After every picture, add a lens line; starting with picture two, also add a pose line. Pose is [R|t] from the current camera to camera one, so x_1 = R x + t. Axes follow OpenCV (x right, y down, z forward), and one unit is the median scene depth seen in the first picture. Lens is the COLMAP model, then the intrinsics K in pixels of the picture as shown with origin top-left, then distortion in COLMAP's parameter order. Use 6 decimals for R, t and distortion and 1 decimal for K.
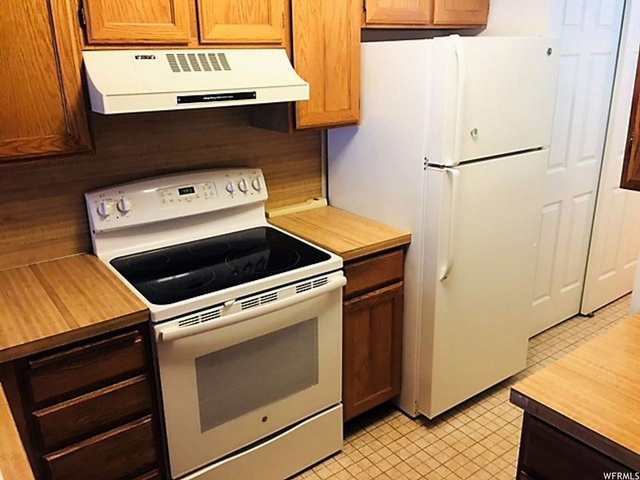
lens RADIAL K [[552.8, 0, 320.3], [0, 552.8, 236.9], [0, 0, 1]] dist [0.073834, -0.114193]
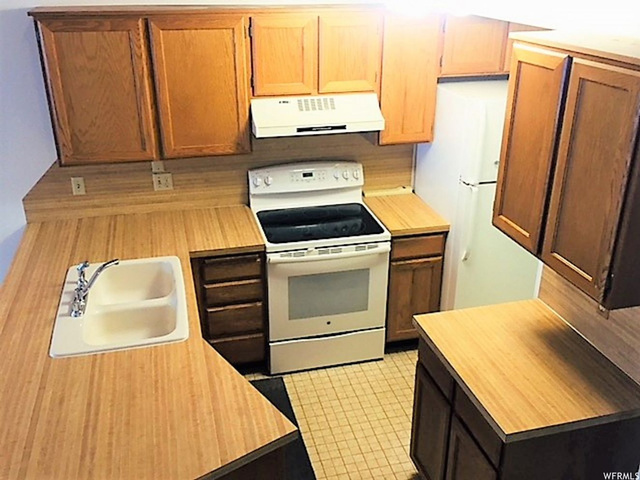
lens RADIAL K [[629.1, 0, 320.0], [0, 629.1, 240.0], [0, 0, 1]] dist [0.044276, 0.000277]
pose [[0.927268, 0.171940, -0.332582, 0.442794], [-0.137963, 0.982720, 0.123397, -0.134553], [0.348052, -0.068538, 0.934966, -0.710806]]
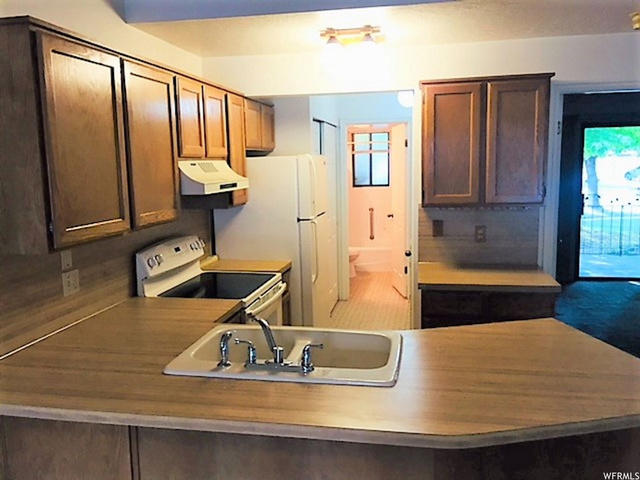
lens RADIAL K [[552.8, 0, 320.3], [0, 552.8, 236.9], [0, 0, 1]] dist [0.073834, -0.114193]
pose [[0.735851, -0.093011, 0.670725, -1.027452], [0.226014, 0.967454, -0.113800, 0.152992], [-0.638311, 0.235333, 0.732924, -0.390587]]
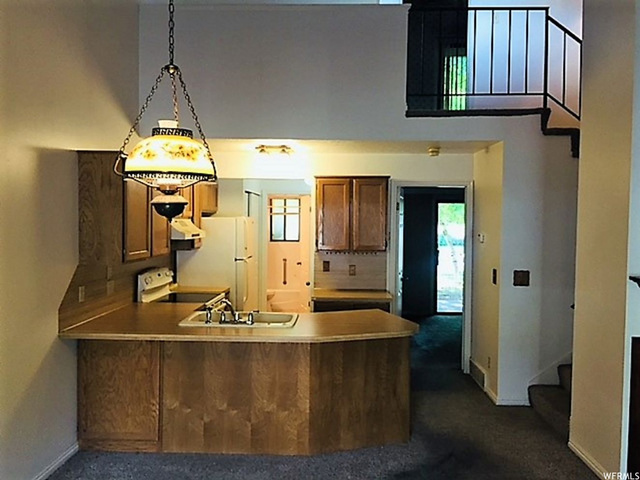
lens RADIAL K [[552.8, 0, 320.3], [0, 552.8, 236.9], [0, 0, 1]] dist [0.073834, -0.114193]
pose [[0.624314, -0.003931, 0.781164, -1.763971], [0.230519, 0.956384, -0.179420, 0.365128], [-0.746387, 0.292087, 0.597990, -1.034804]]
